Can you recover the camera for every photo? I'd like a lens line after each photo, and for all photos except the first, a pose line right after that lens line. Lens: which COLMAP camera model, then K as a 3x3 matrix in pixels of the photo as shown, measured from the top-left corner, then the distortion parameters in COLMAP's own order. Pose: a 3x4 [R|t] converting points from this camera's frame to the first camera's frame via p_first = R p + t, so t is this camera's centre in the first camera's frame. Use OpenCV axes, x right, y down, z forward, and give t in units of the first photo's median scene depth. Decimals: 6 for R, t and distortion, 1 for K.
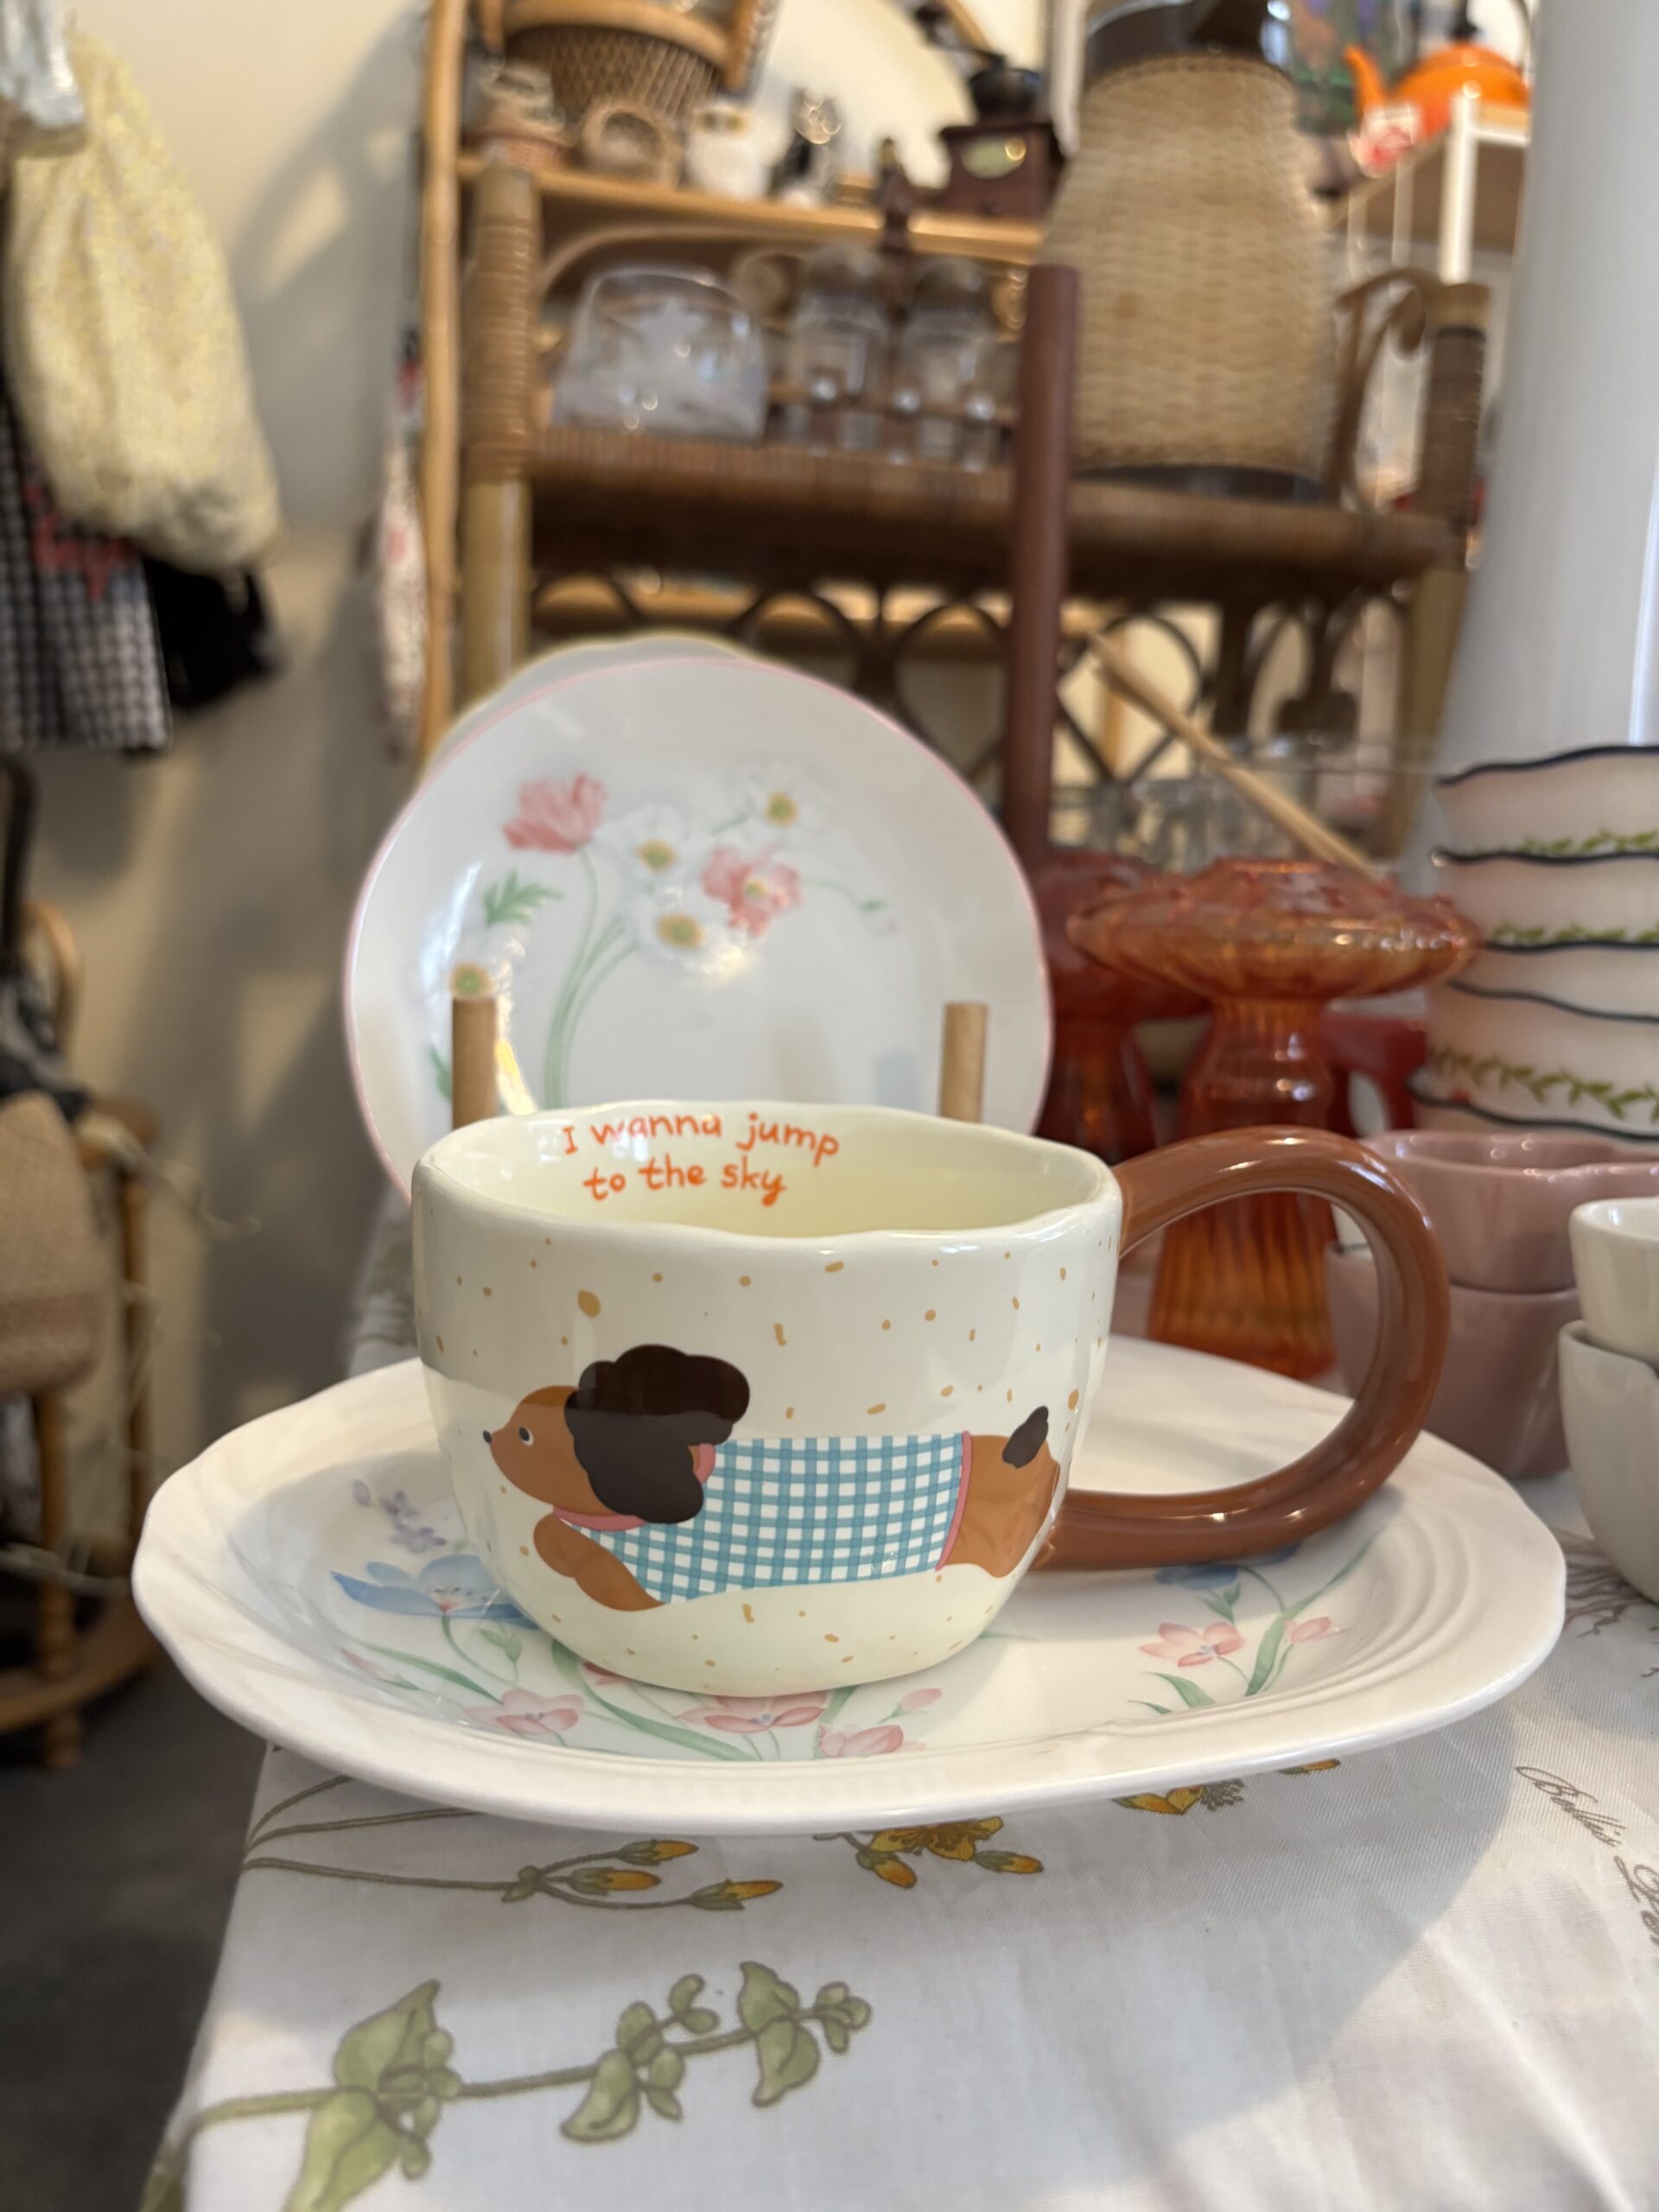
lens RADIAL K [[1704.1, 0, 831.3], [0, 1704.1, 1105.5], [0, 0, 1]] dist [0.032695, 0.000489]
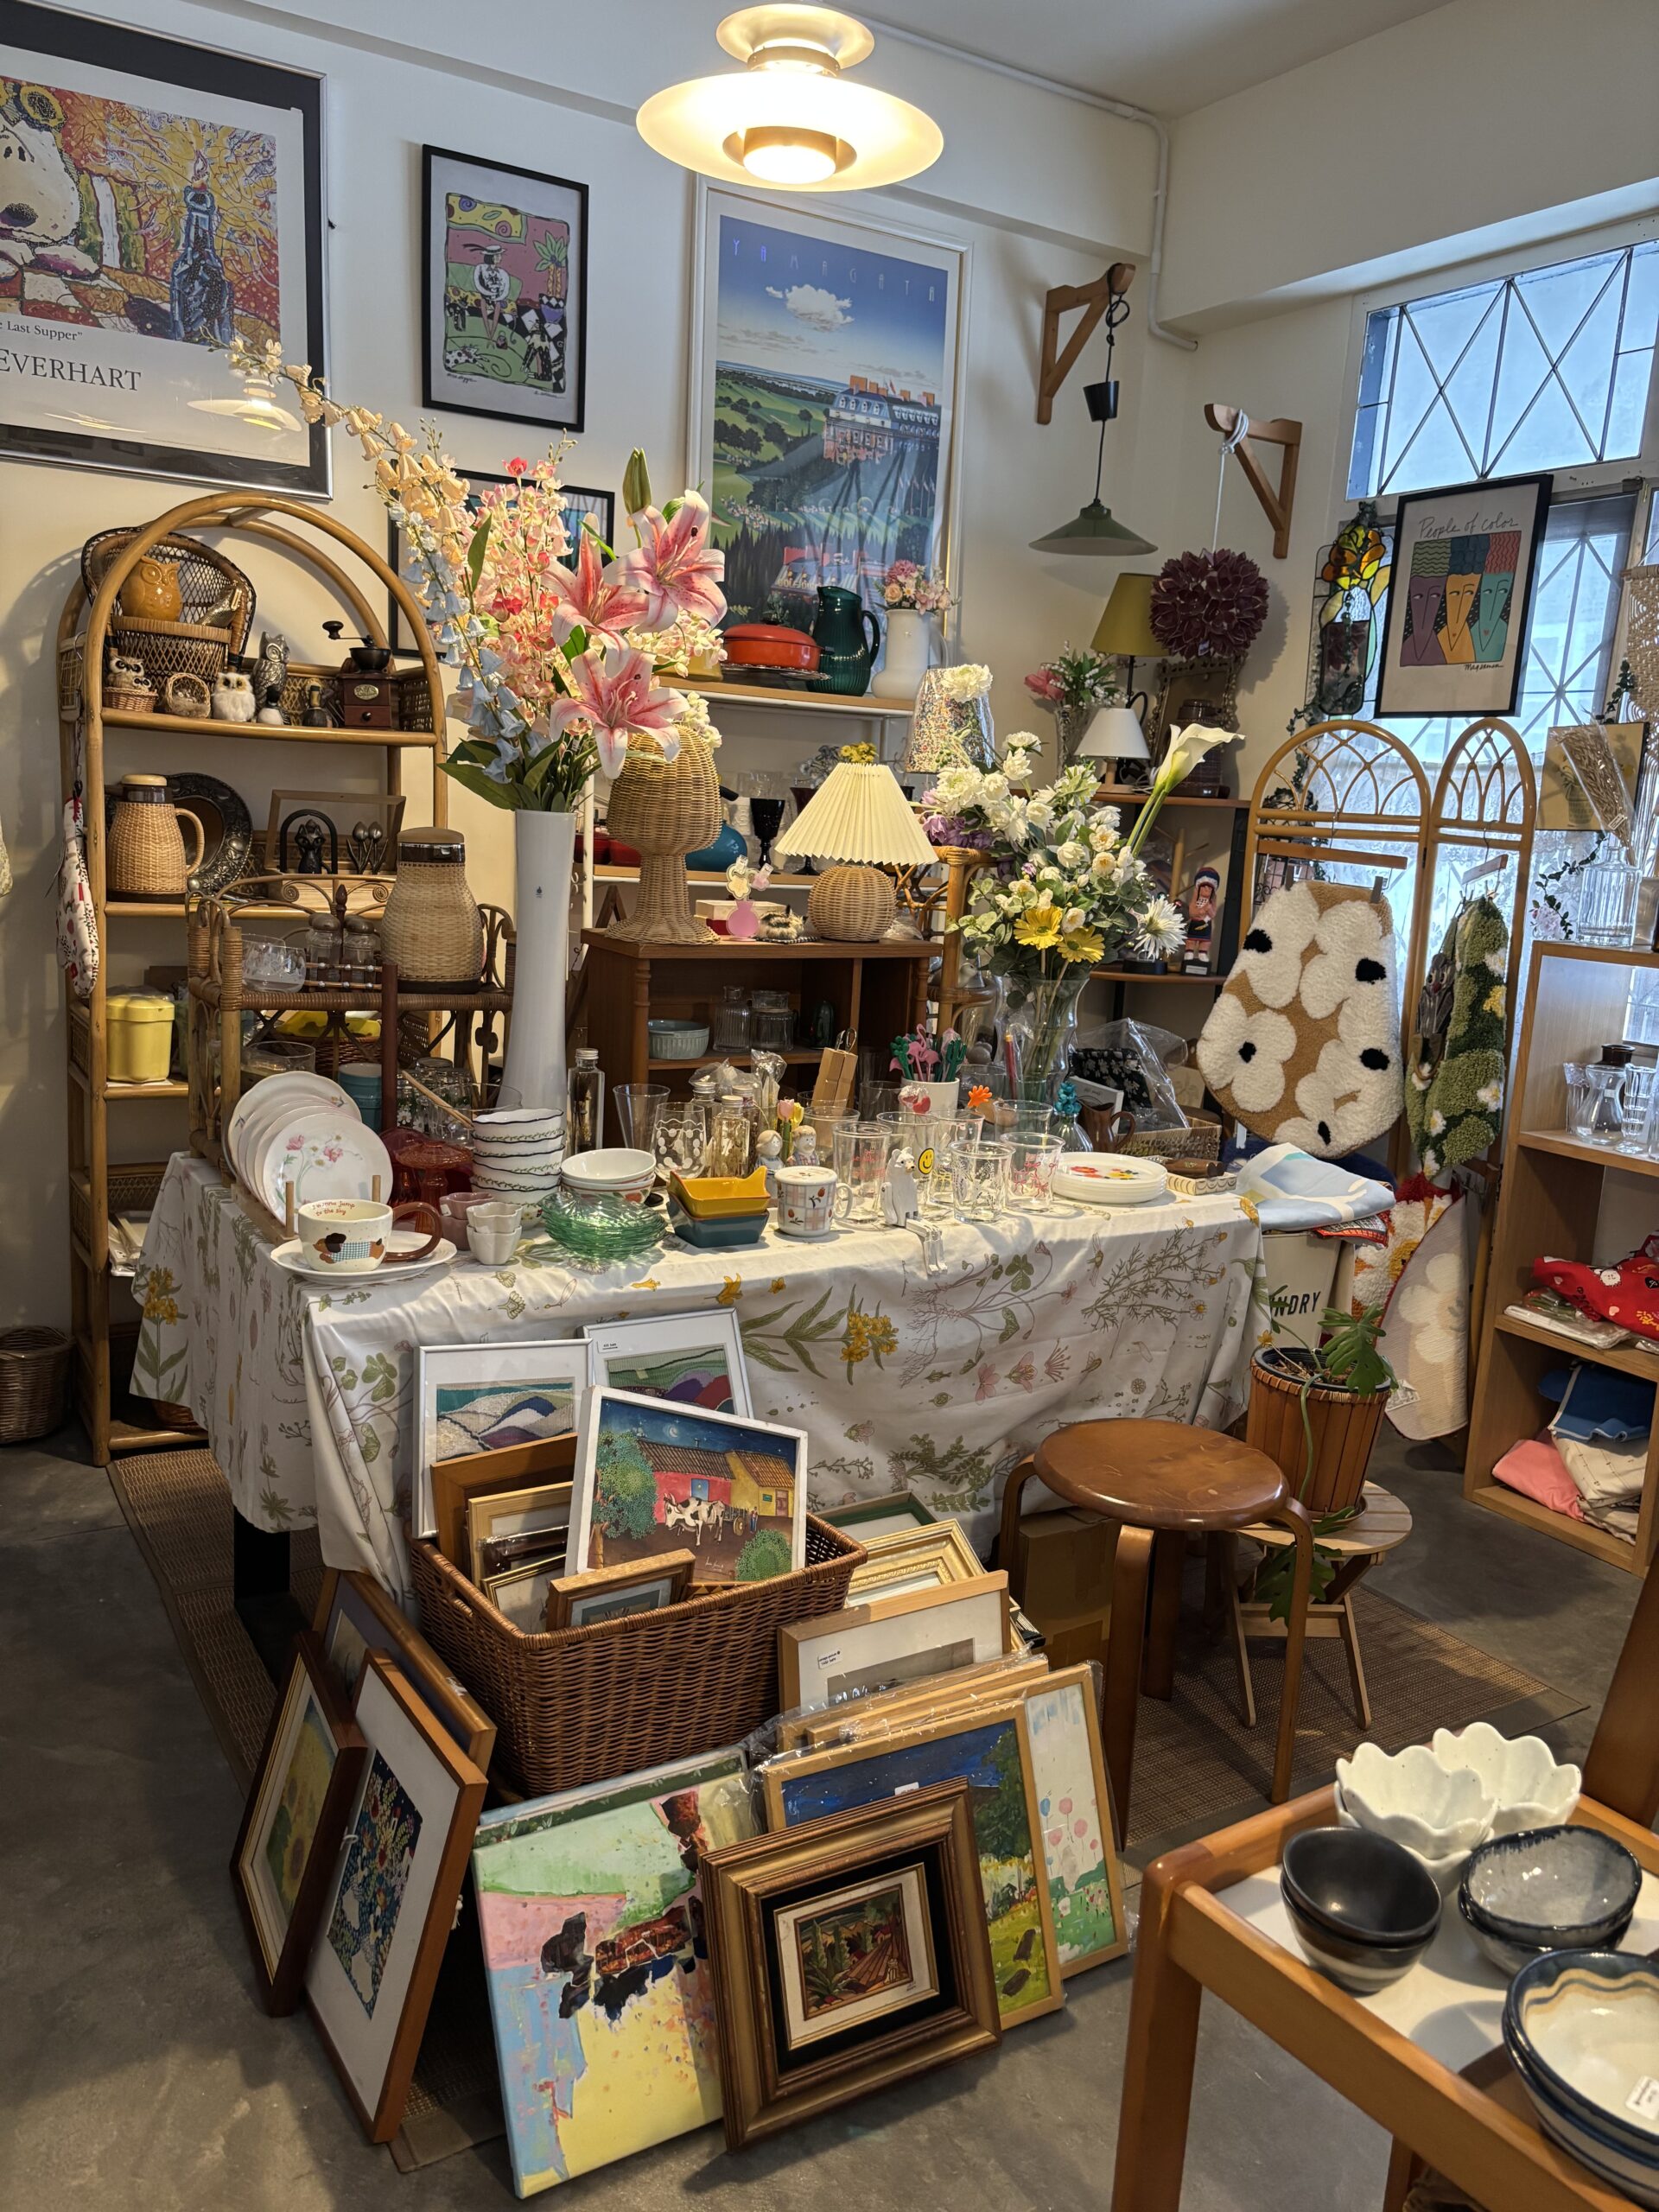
lens RADIAL K [[1704.1, 0, 828.5], [0, 1704.1, 1114.0], [0, 0, 1]] dist [0.032695, 0.000489]
pose [[0.942782, -0.047212, 0.330051, -0.351340], [0.033408, 0.998318, 0.047375, -0.458075], [-0.331732, -0.033638, 0.942774, -4.627000]]
